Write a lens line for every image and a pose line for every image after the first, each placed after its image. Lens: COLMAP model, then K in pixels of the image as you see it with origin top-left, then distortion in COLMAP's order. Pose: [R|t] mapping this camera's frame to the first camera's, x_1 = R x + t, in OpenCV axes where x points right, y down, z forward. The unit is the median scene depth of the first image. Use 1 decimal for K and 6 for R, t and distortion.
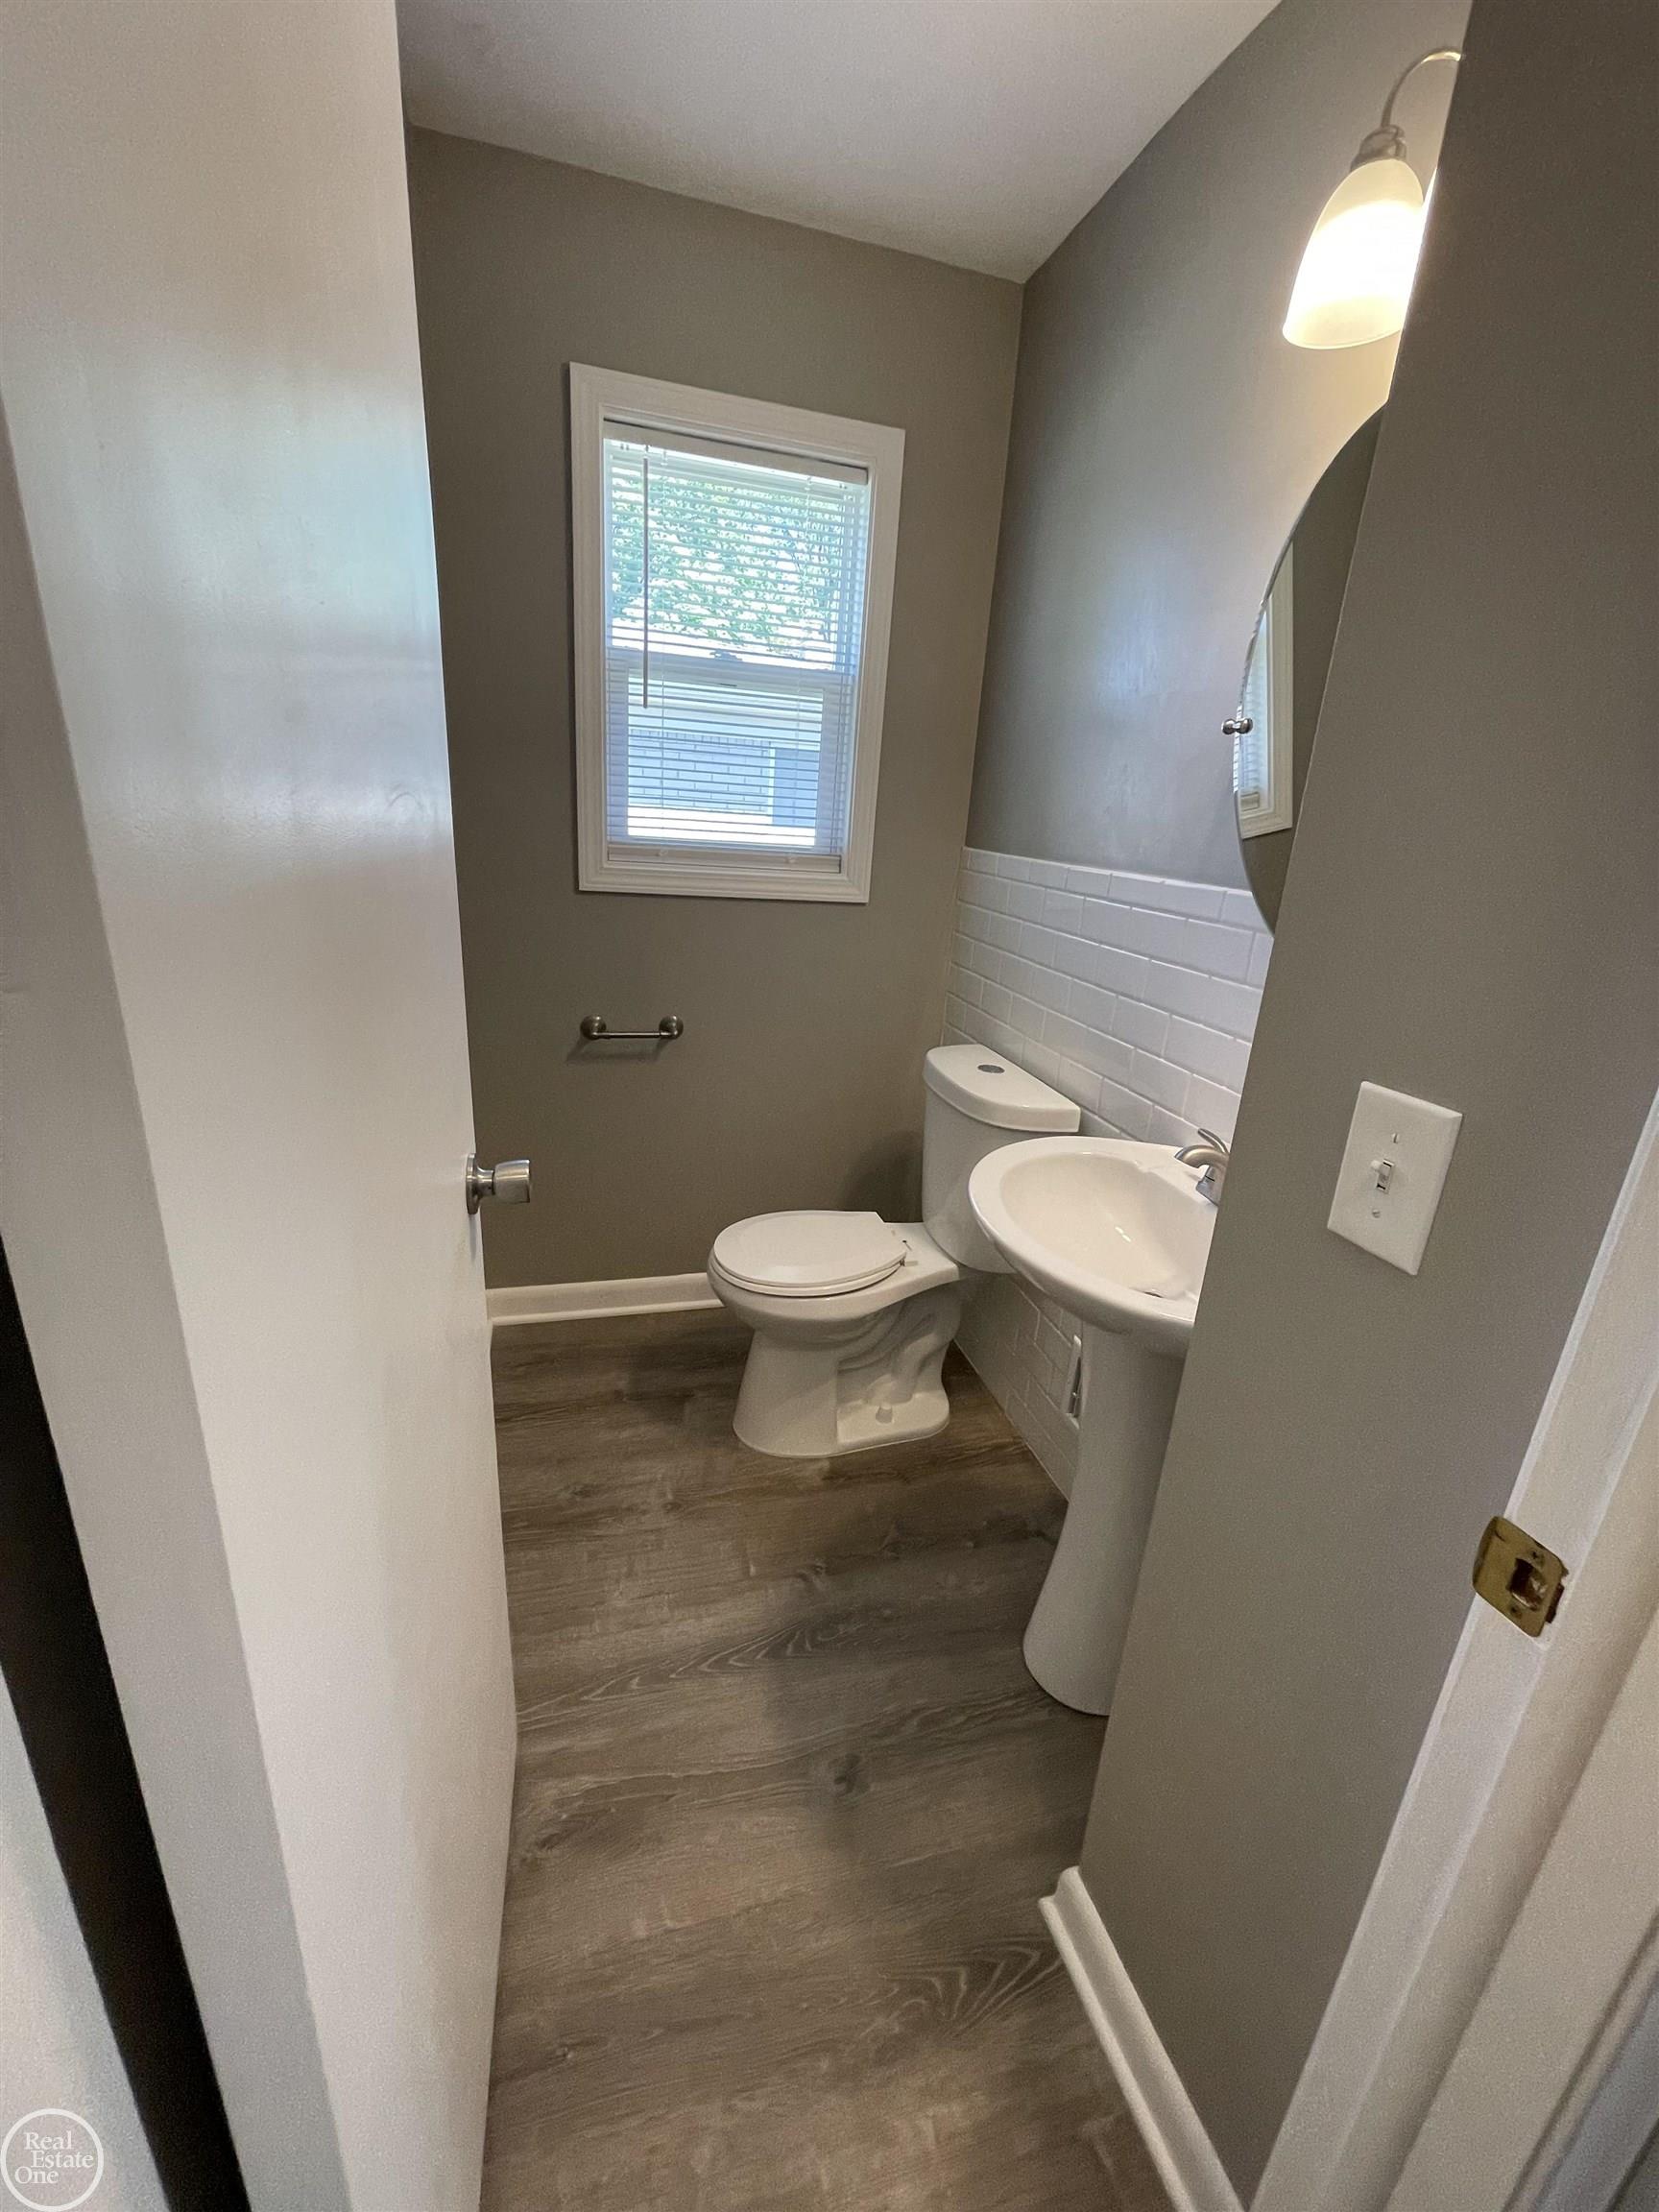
lens RADIAL K [[890.0, 0, 841.3], [0, 890.0, 1092.3], [0, 0, 1]] dist [-0.006208, 0.000140]
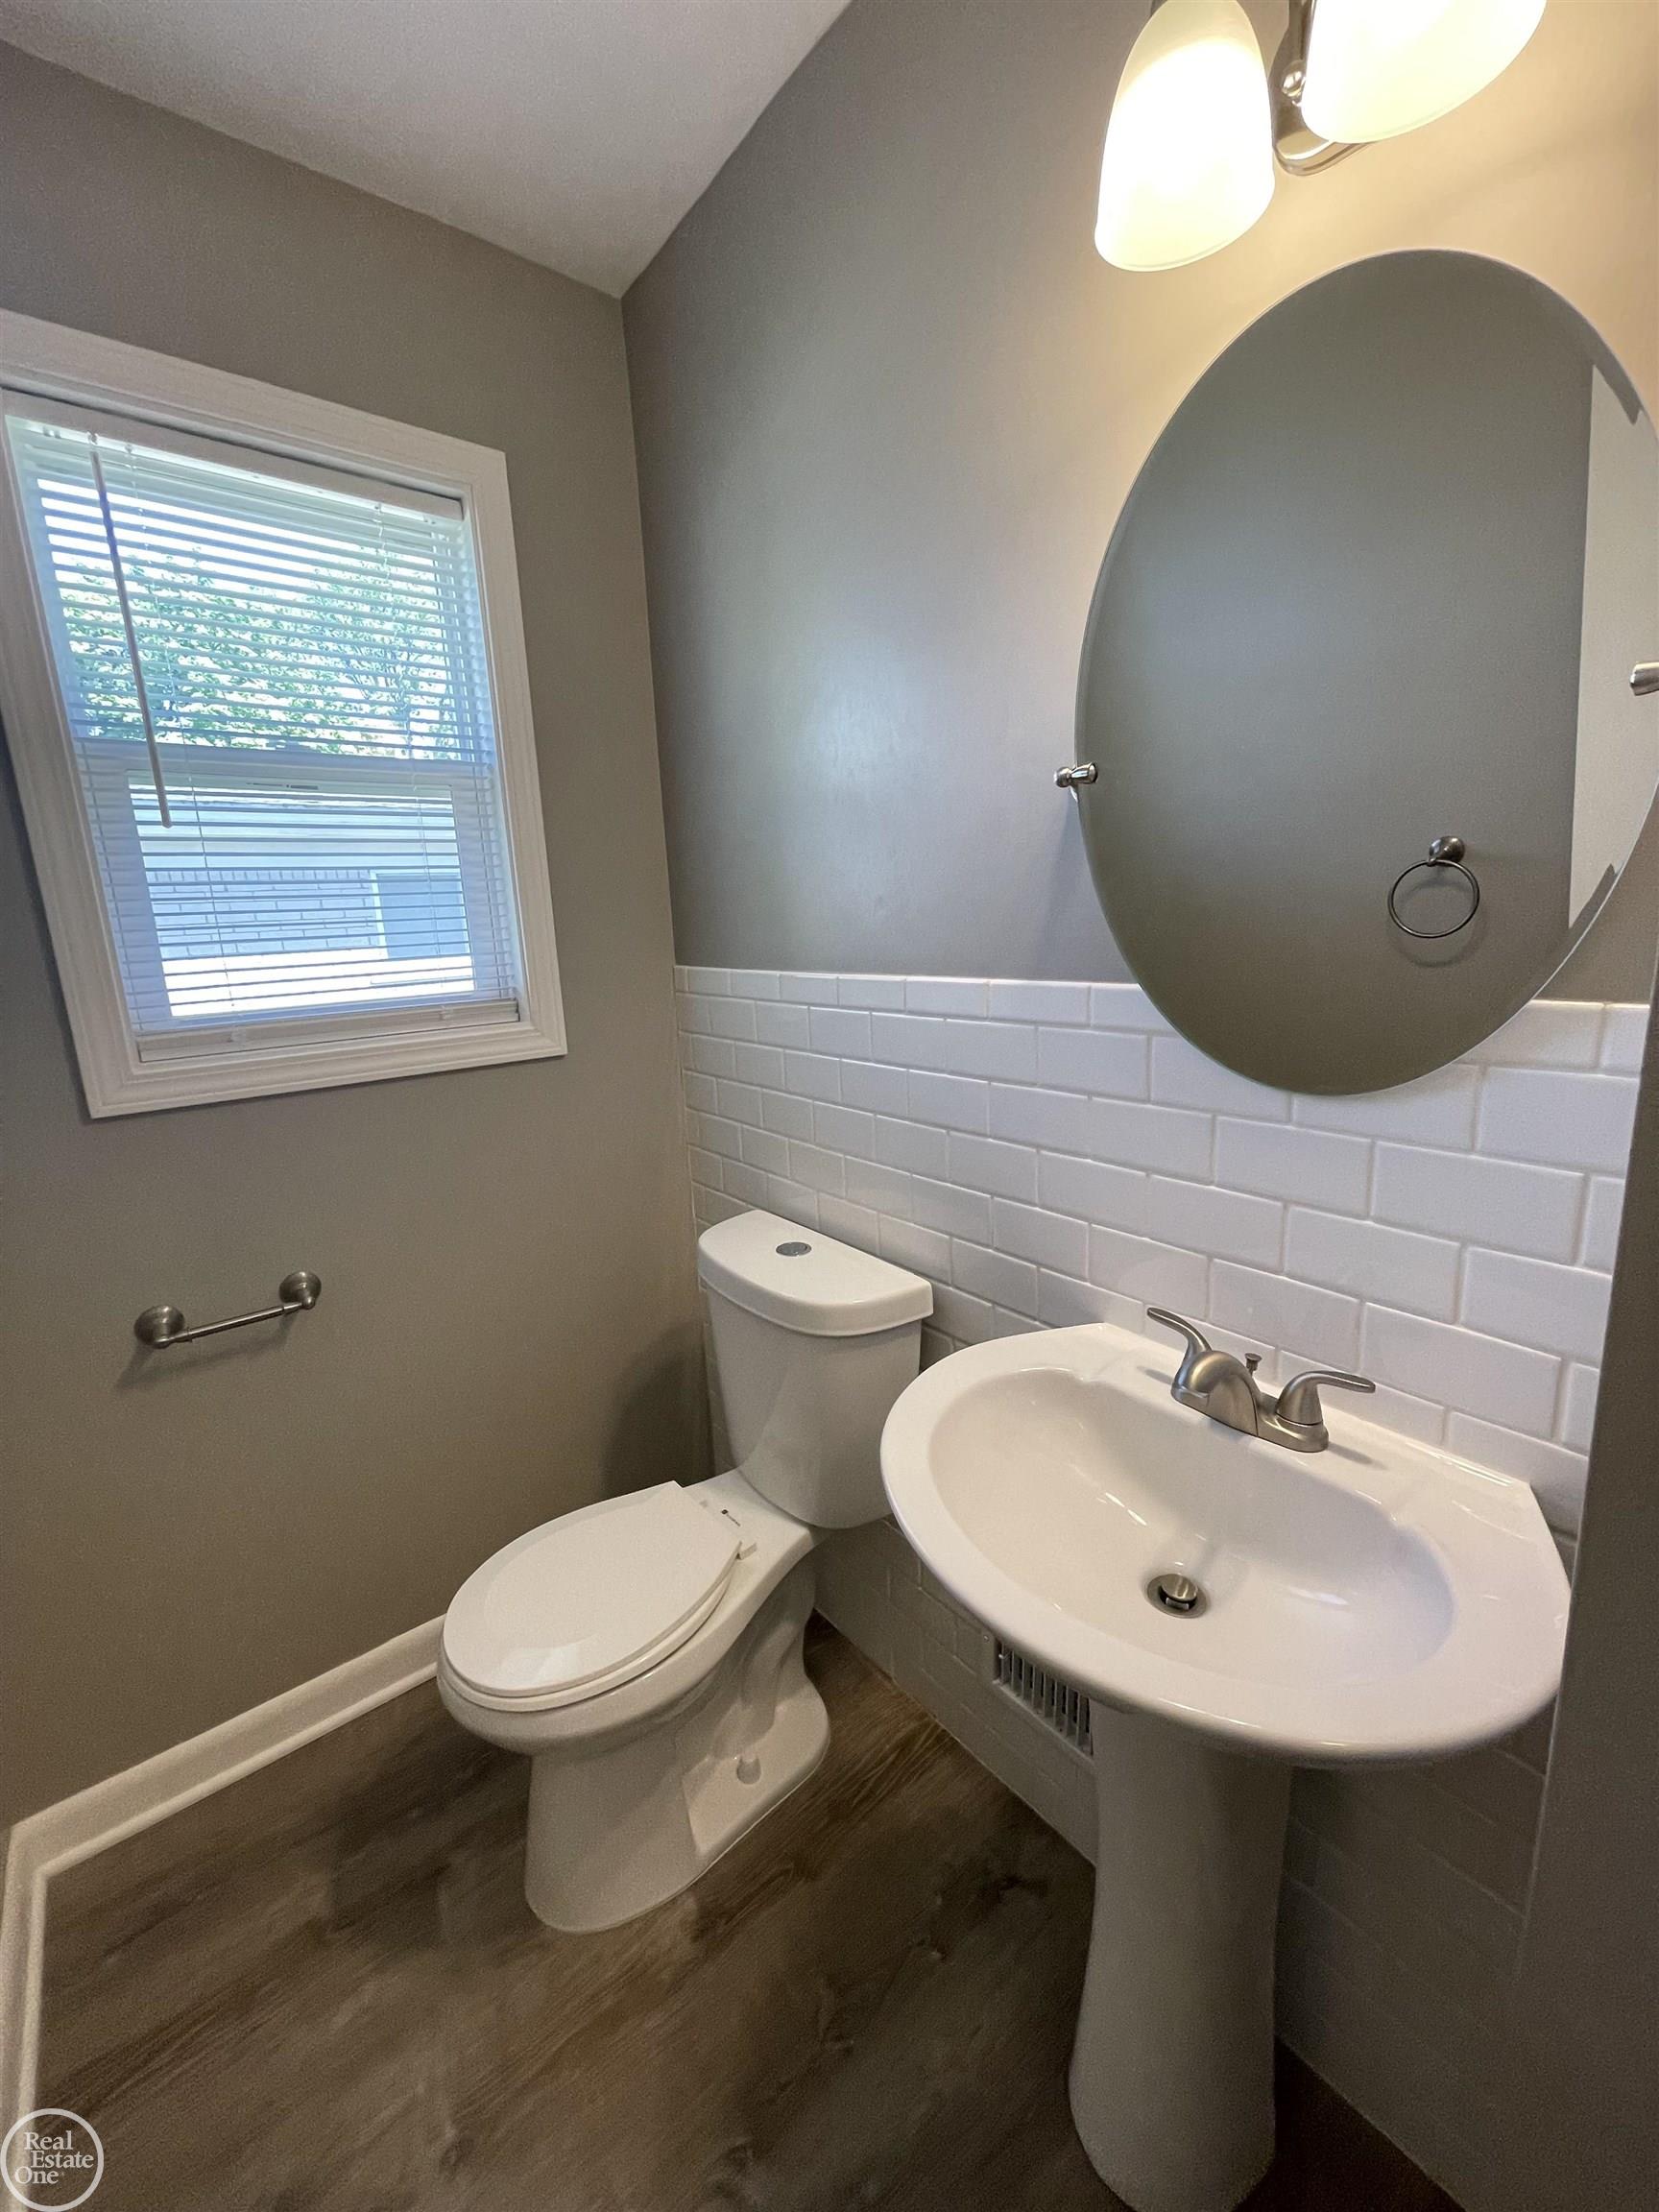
lens RADIAL K [[890.0, 0, 841.3], [0, 890.0, 1092.3], [0, 0, 1]] dist [-0.006208, 0.000140]
pose [[0.915476, -0.183707, 0.357987, -0.036104], [0.219619, 0.973613, -0.062005, -0.093827], [-0.337150, 0.135385, 0.931666, 0.254494]]
